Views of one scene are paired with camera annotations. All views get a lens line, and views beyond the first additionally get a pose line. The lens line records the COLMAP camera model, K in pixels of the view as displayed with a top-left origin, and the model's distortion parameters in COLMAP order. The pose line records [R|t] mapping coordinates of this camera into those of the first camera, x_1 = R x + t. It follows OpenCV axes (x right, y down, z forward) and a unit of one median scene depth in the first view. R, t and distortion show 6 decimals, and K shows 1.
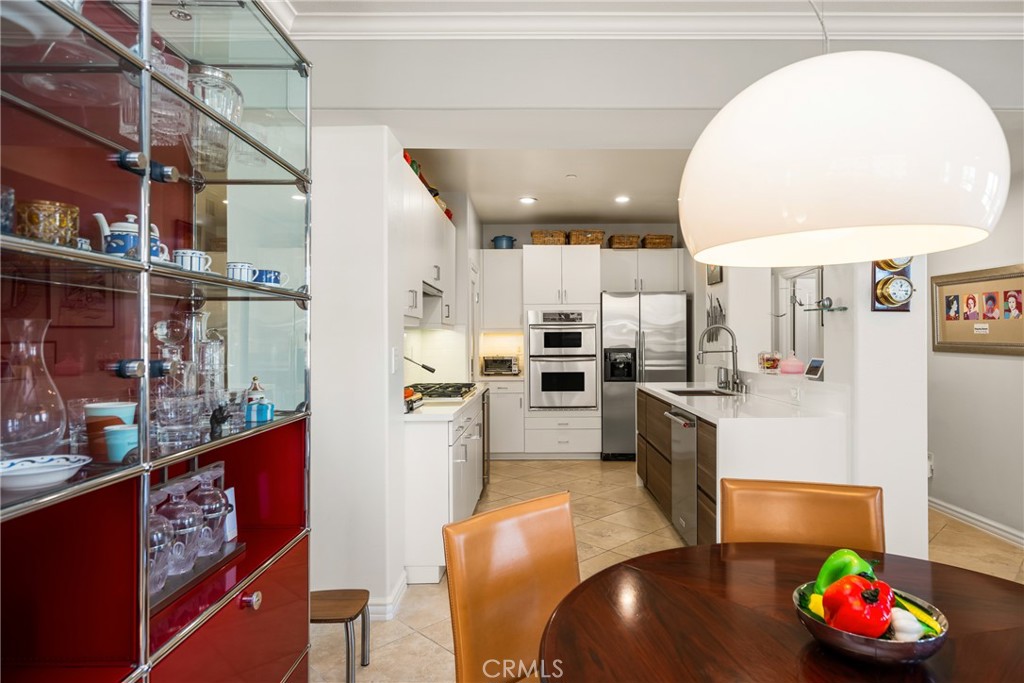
lens RADIAL K [[610.6, 0, 549.2], [0, 610.6, 340.6], [0, 0, 1]] dist [-0.002956, -0.001176]
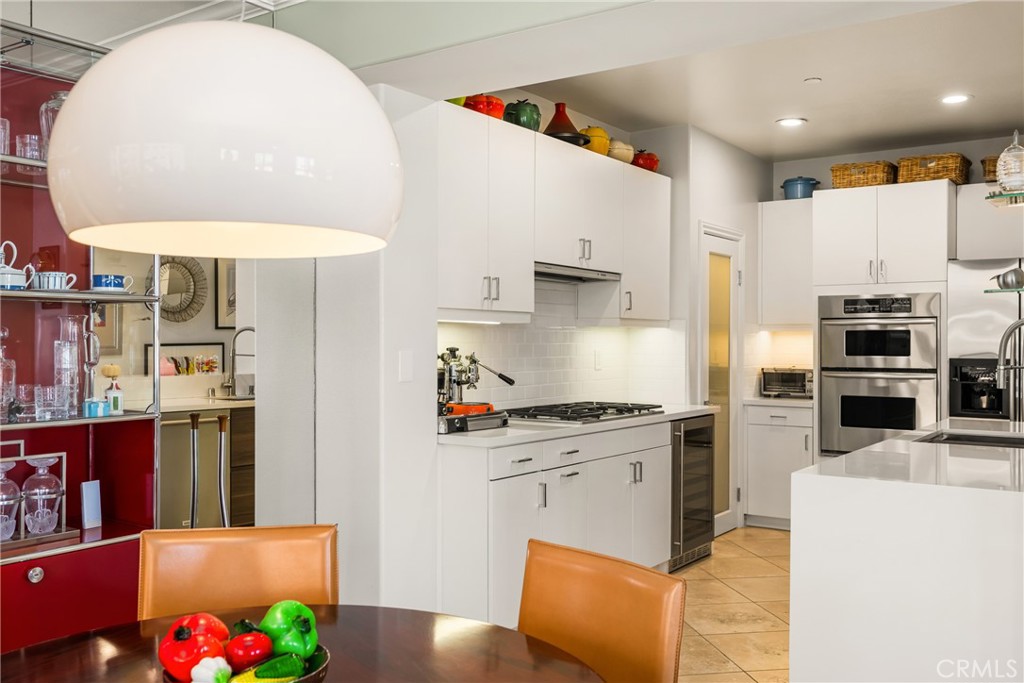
lens RADIAL K [[958.1, 0, 506.2], [0, 958.1, 340.9], [0, 0, 1]] dist [-0.007190, 0.012140]
pose [[0.803293, 0.006574, -0.595548, 0.293535], [-0.006776, 0.999975, 0.001898, -0.002573], [0.595546, 0.002510, 0.803317, 0.023881]]
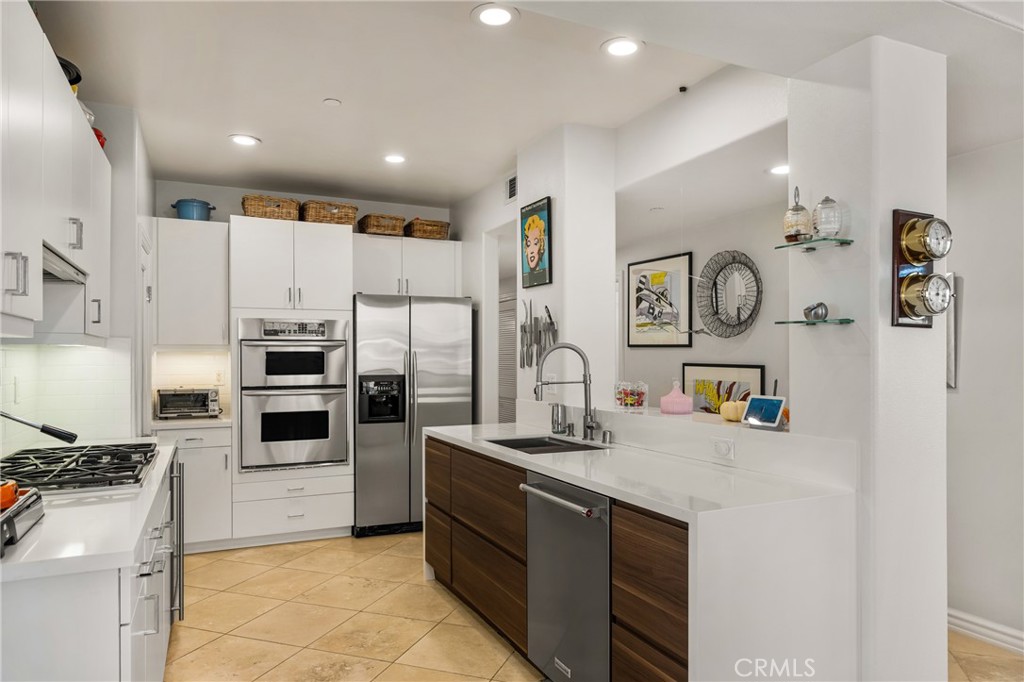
lens RADIAL K [[658.9, 0, 527.6], [0, 658.9, 357.7], [0, 0, 1]] dist [-0.001871, -0.004236]
pose [[0.905704, 0.003852, 0.423893, -0.053518], [-0.002510, 0.999990, -0.003726, -0.005086], [-0.423904, 0.002311, 0.905704, 0.245253]]
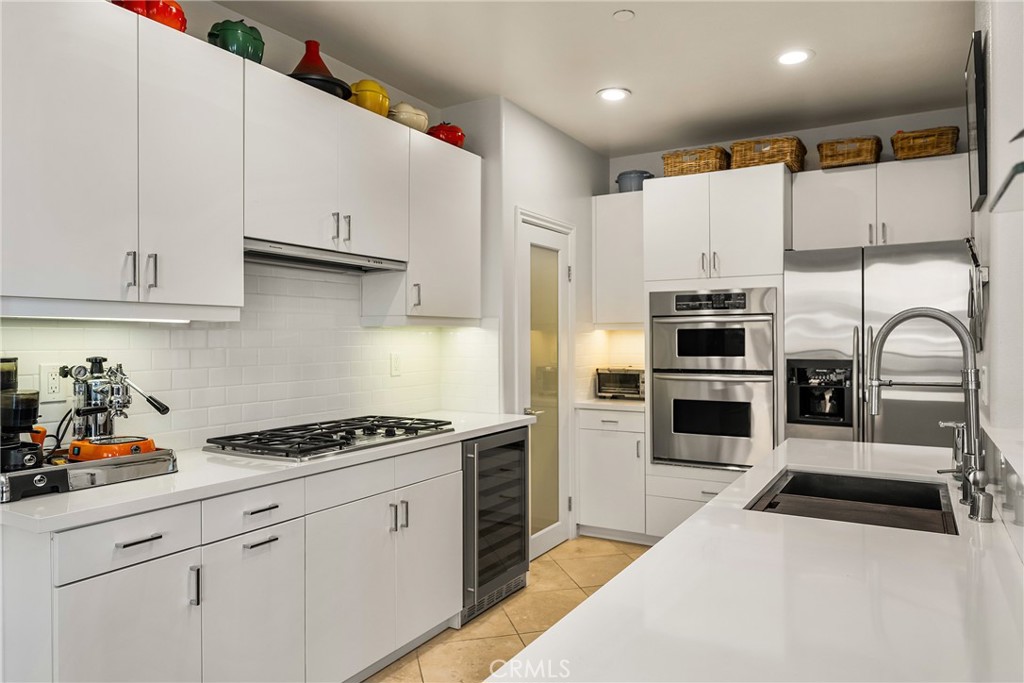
lens RADIAL K [[685.7, 0, 531.6], [0, 685.7, 338.1], [0, 0, 1]] dist [-0.001640, 0.002260]
pose [[0.855789, 0.001865, -0.517322, 0.207795], [-0.000416, 0.999996, 0.002918, -0.006845], [0.517325, -0.002281, 0.855786, 0.386087]]
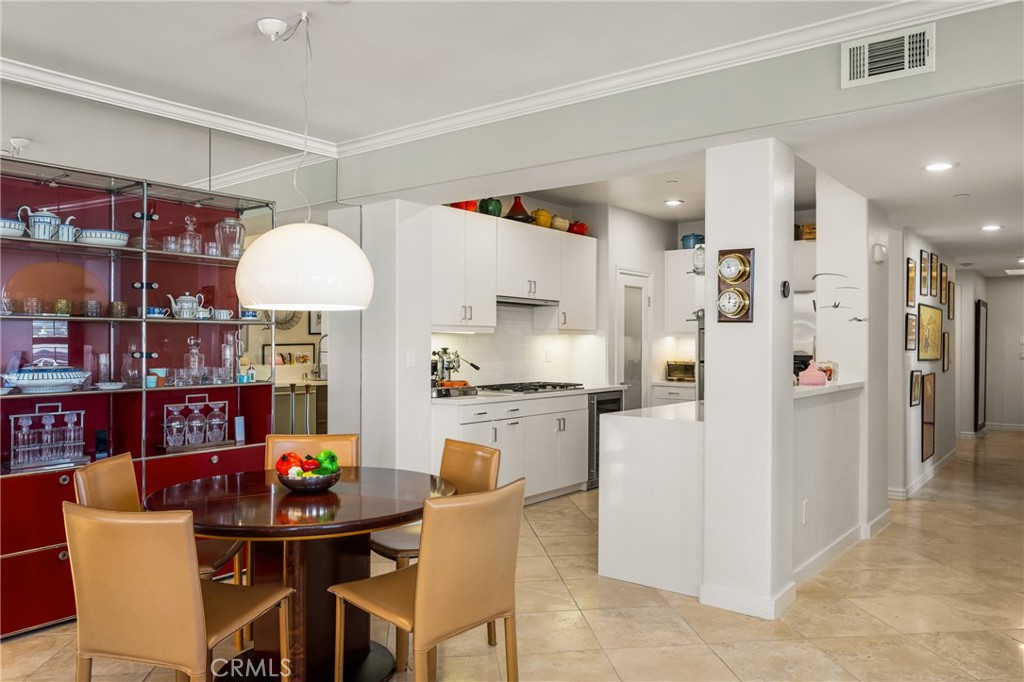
lens RADIAL K [[791.6, 0, 509.9], [0, 791.6, 331.3], [0, 0, 1]] dist [0.005380, 0.000693]
pose [[0.770764, 0.000783, -0.637121, 0.527894], [-0.008532, 0.999922, -0.009092, -0.008164], [0.637064, 0.012444, 0.770711, -0.136892]]
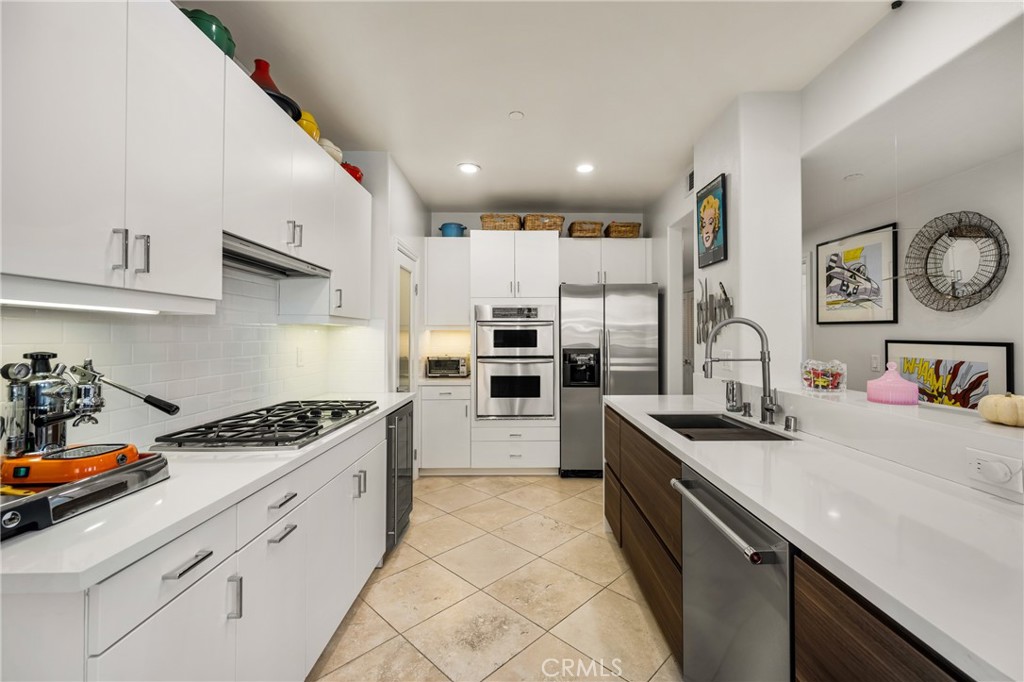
lens RADIAL K [[429.8, 0, 529.9], [0, 429.8, 331.6], [0, 0, 1]] dist [0.000680, -0.000366]
pose [[0.999985, 0.004463, 0.003072, 0.041350], [-0.004422, 0.999904, -0.013153, -0.003243], [-0.003130, 0.013139, 0.999909, 0.390857]]
